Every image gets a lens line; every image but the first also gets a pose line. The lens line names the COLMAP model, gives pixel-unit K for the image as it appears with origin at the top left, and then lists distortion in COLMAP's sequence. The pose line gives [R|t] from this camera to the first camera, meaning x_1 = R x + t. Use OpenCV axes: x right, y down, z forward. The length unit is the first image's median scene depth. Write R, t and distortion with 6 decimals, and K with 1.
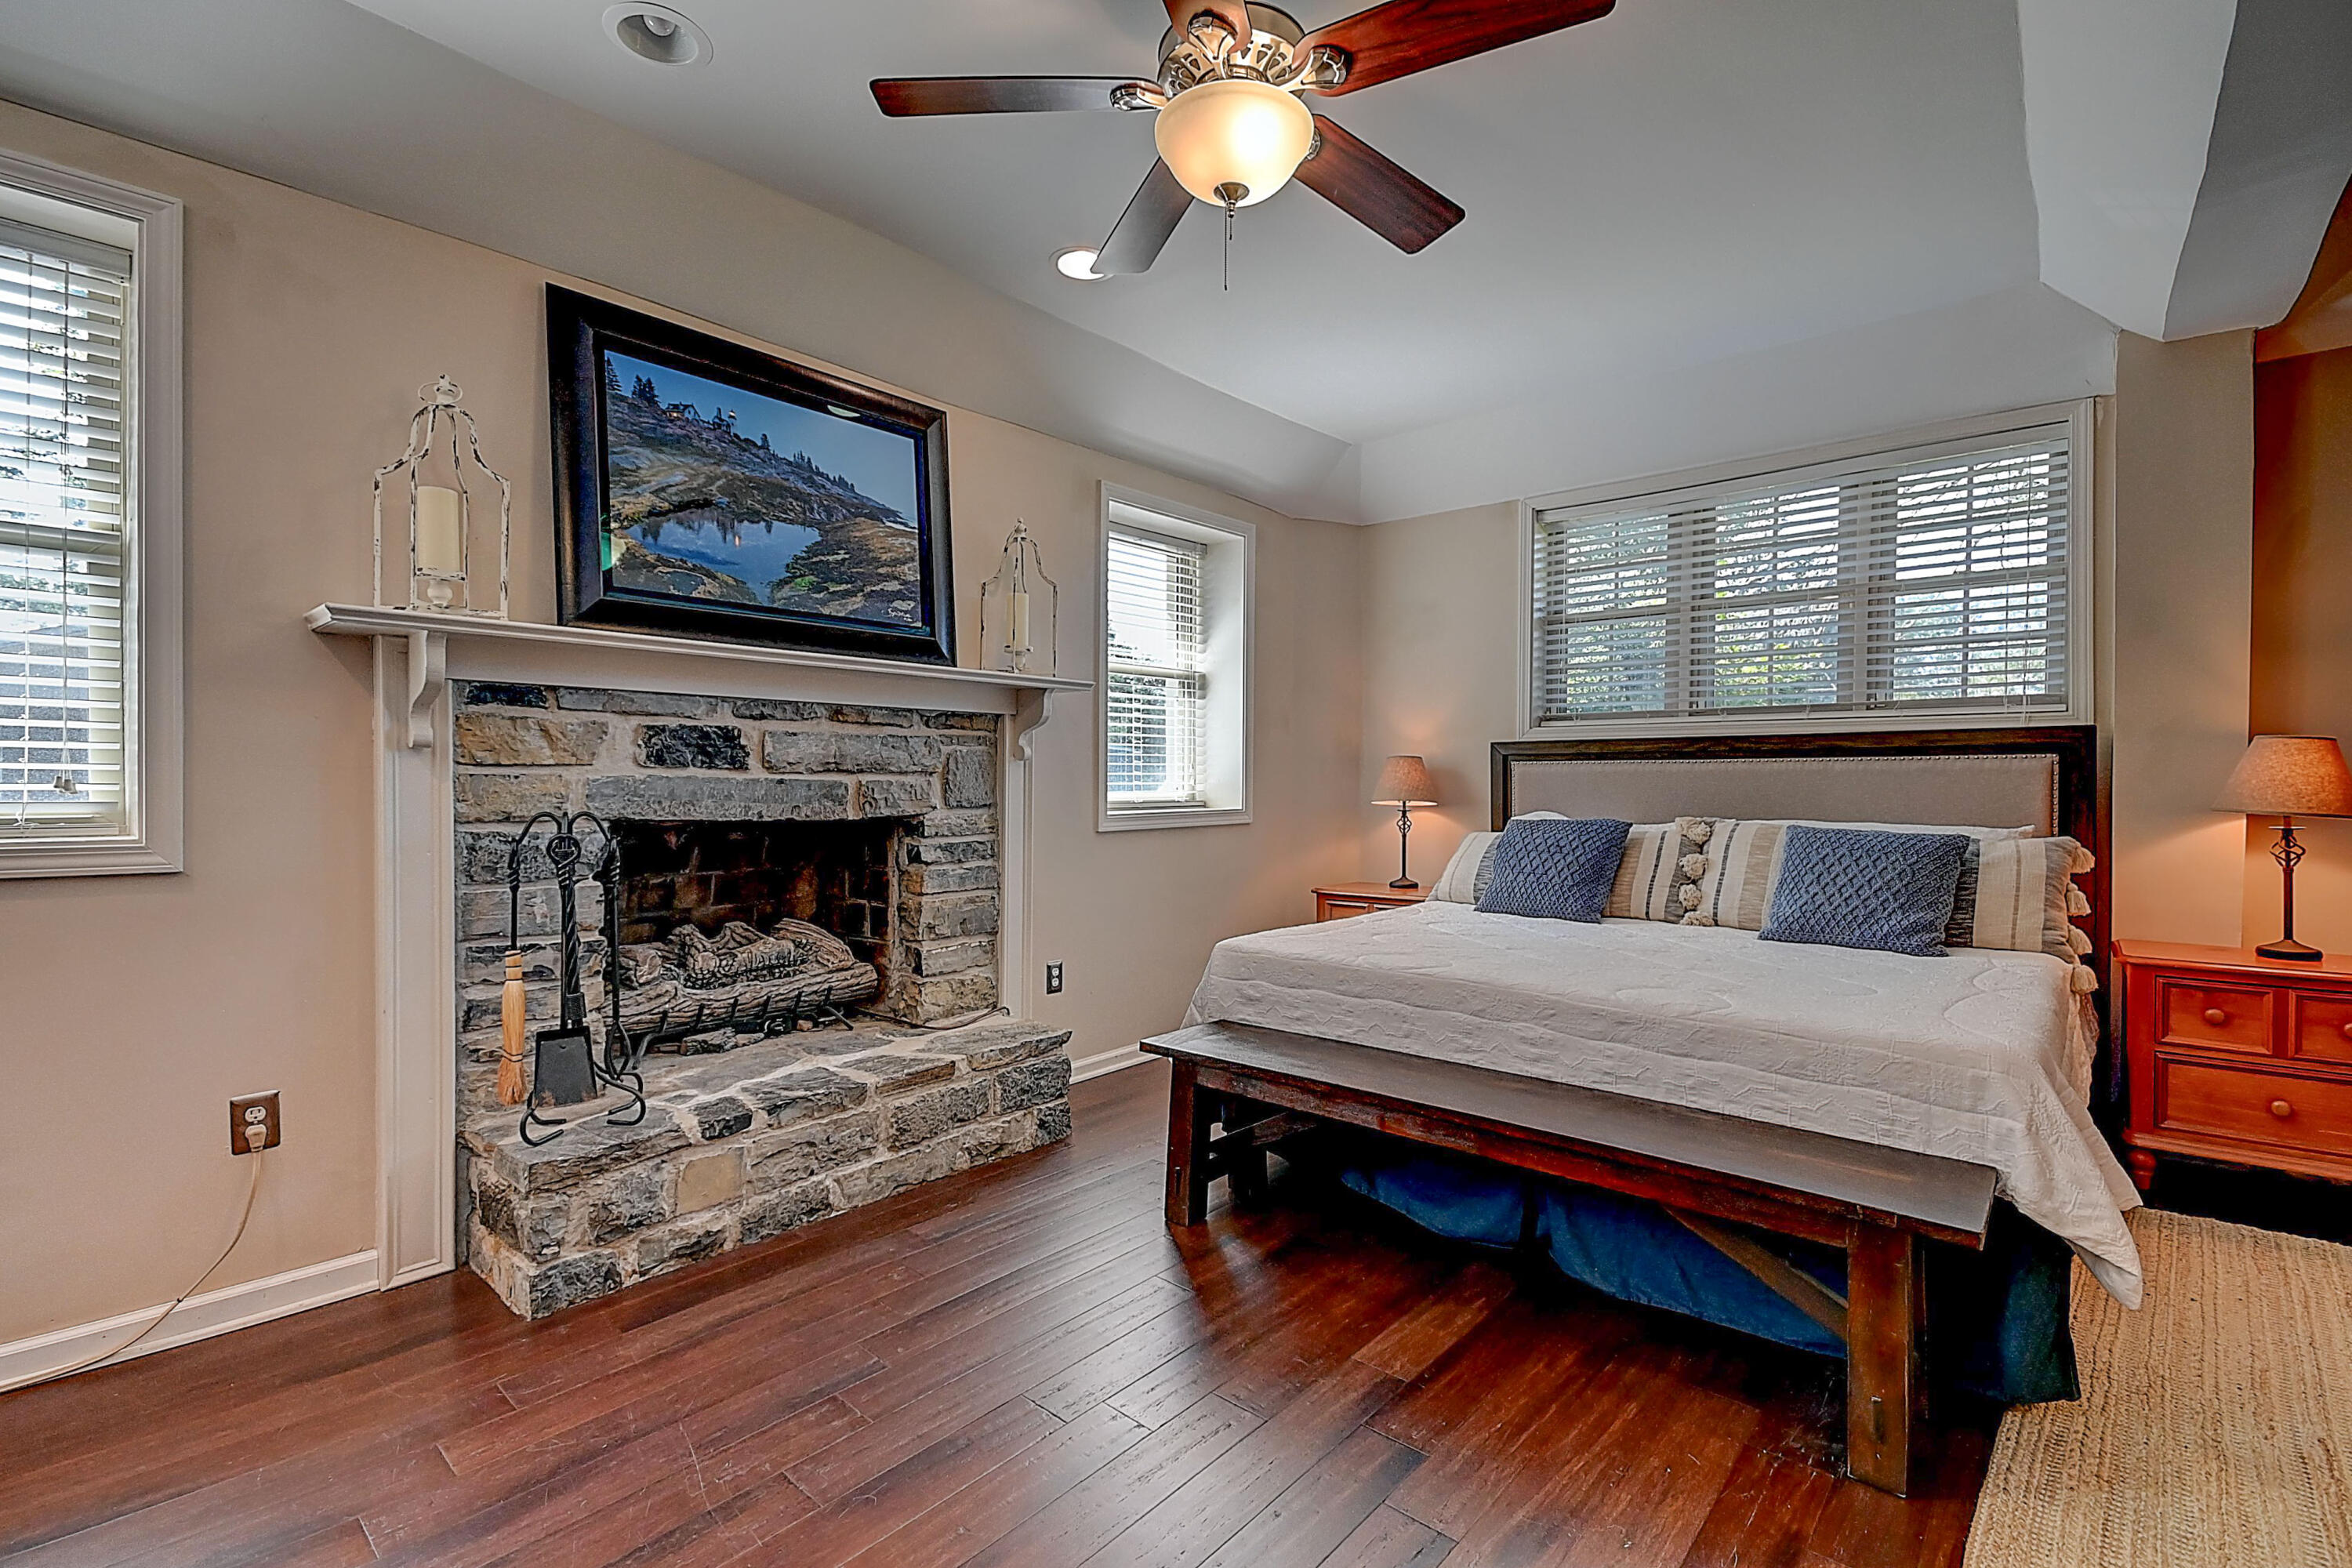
lens RADIAL K [[1050.6, 0, 1176.0], [0, 1050.6, 784.0], [0, 0, 1]] dist [-0.000059, -0.000344]
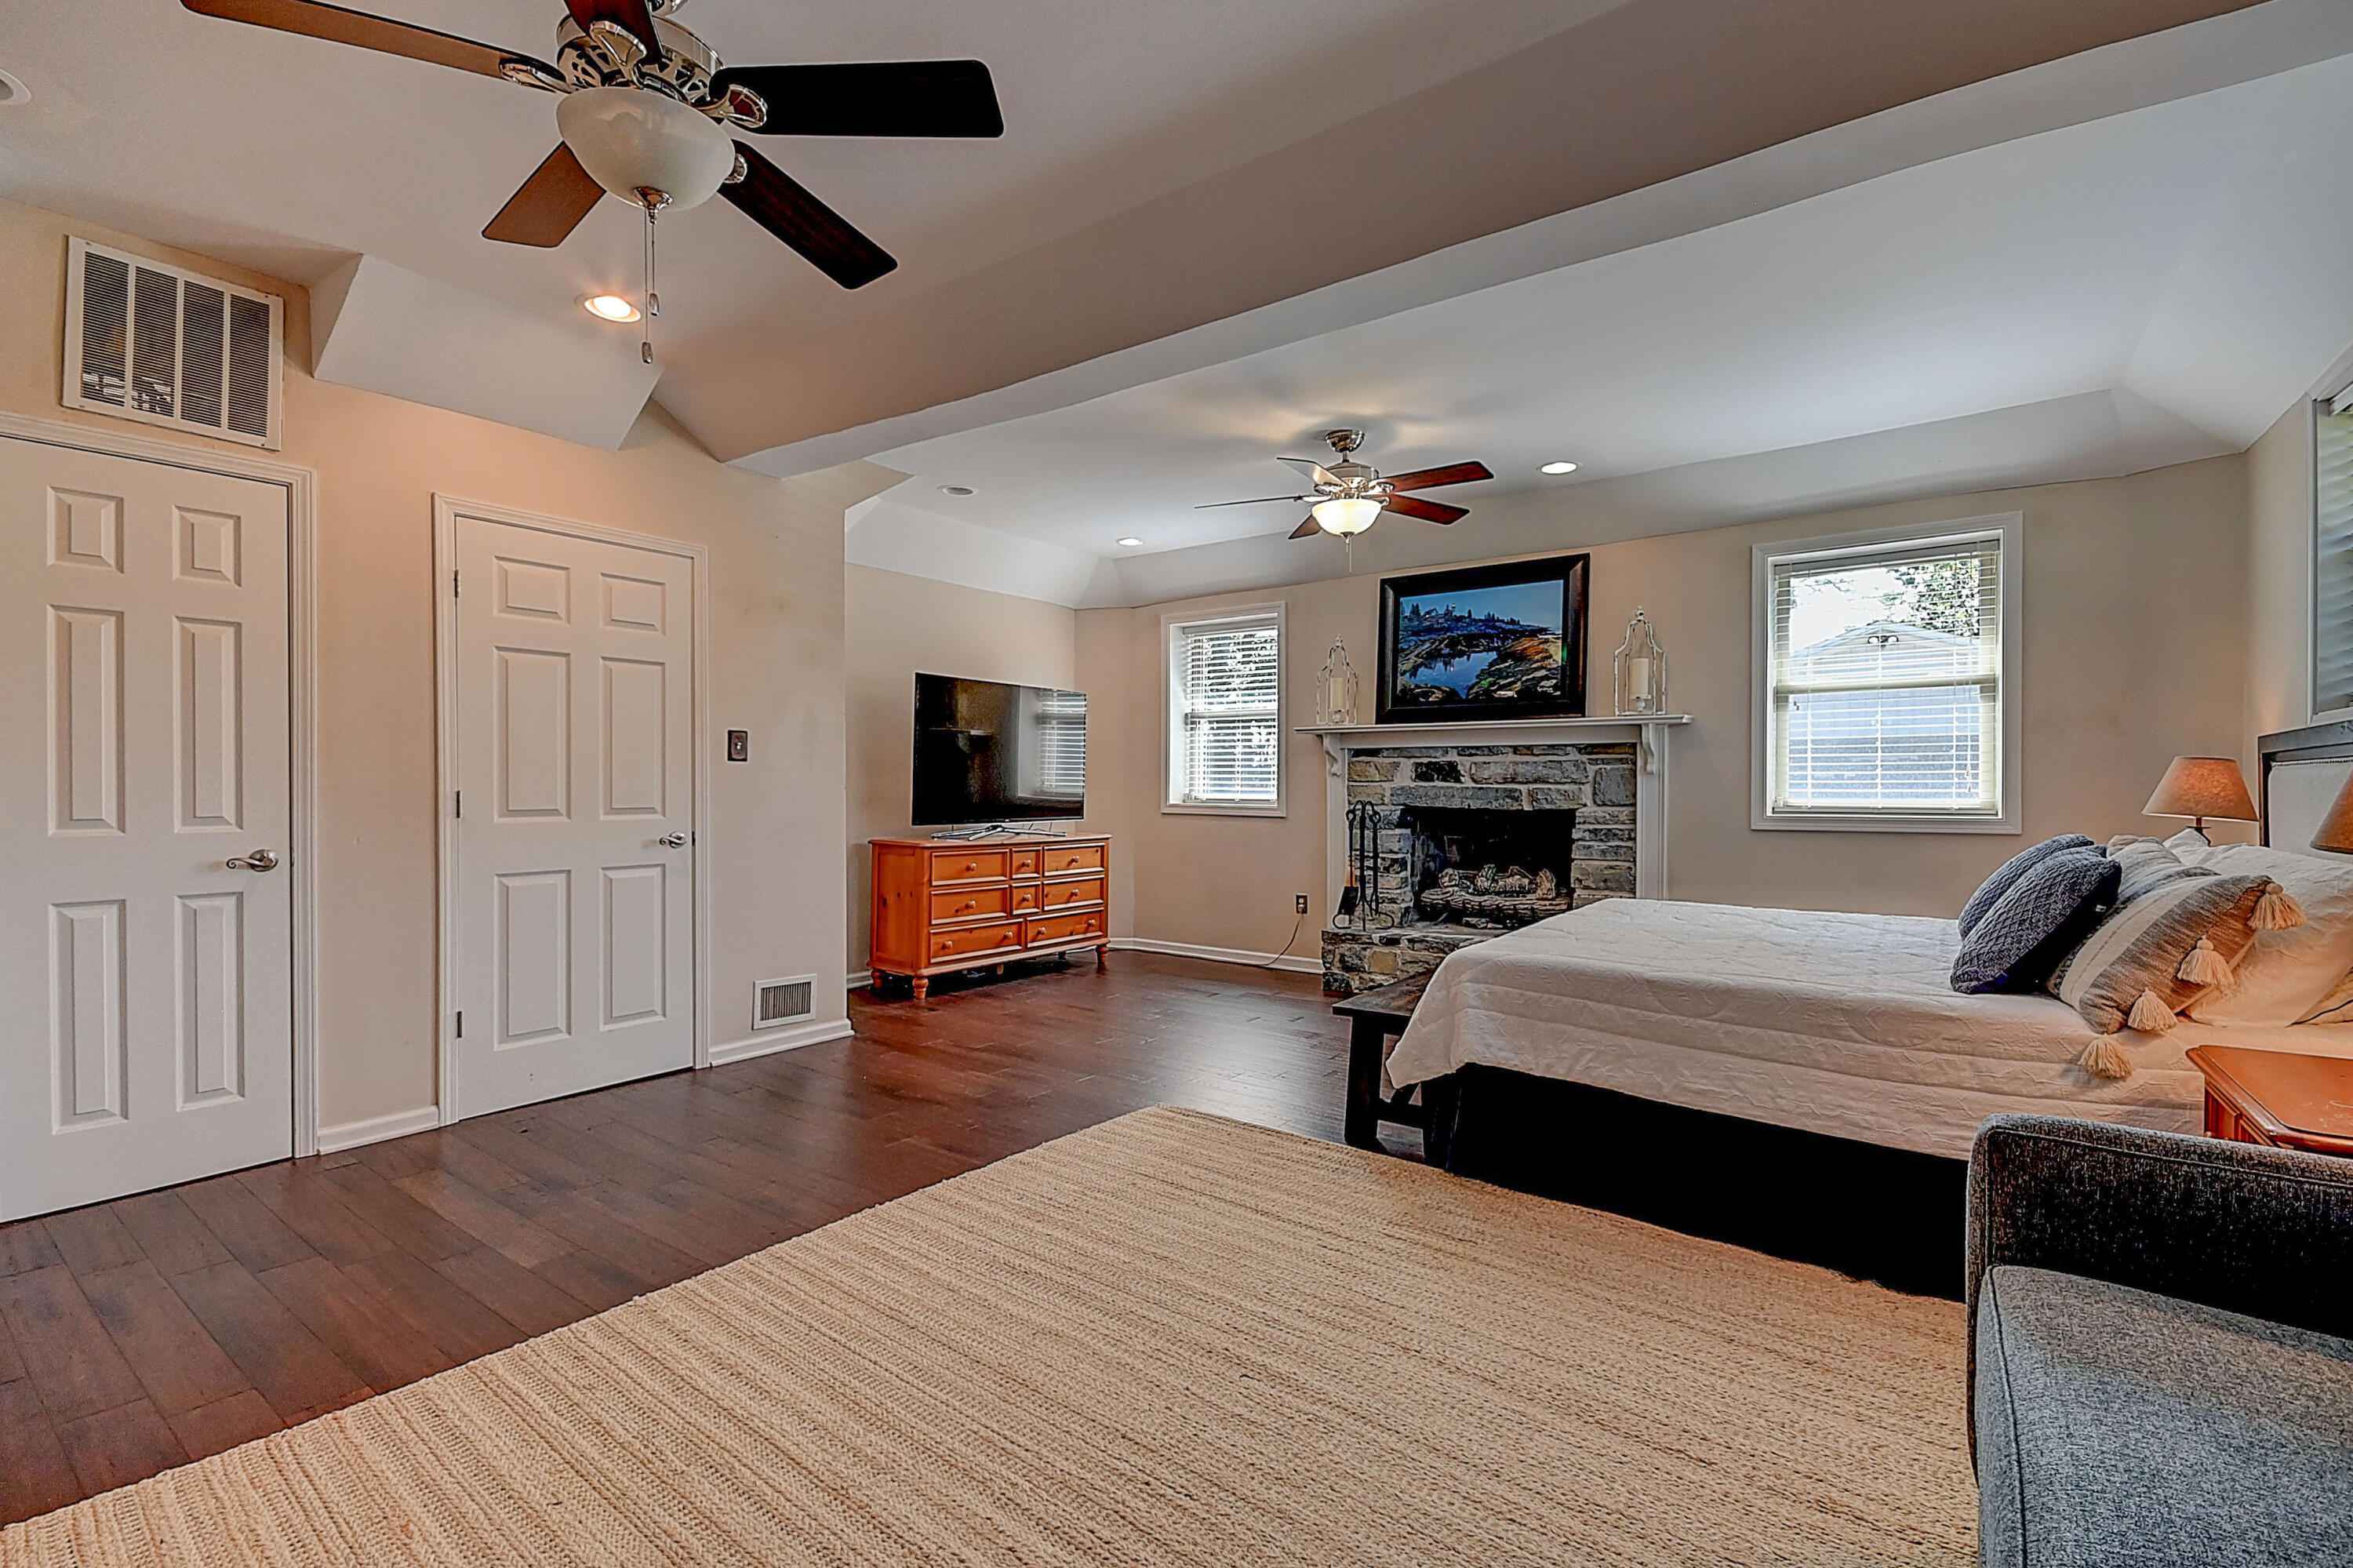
lens RADIAL K [[1051.0, 0, 1176.5], [0, 1051.0, 784.0], [0, 0, 1]] dist [-0.000059, -0.000344]
pose [[0.081218, -0.005790, -0.996680, 1.464359], [-0.006136, 0.999961, -0.006309, 0.005244], [0.996677, 0.006628, 0.081179, 0.294035]]
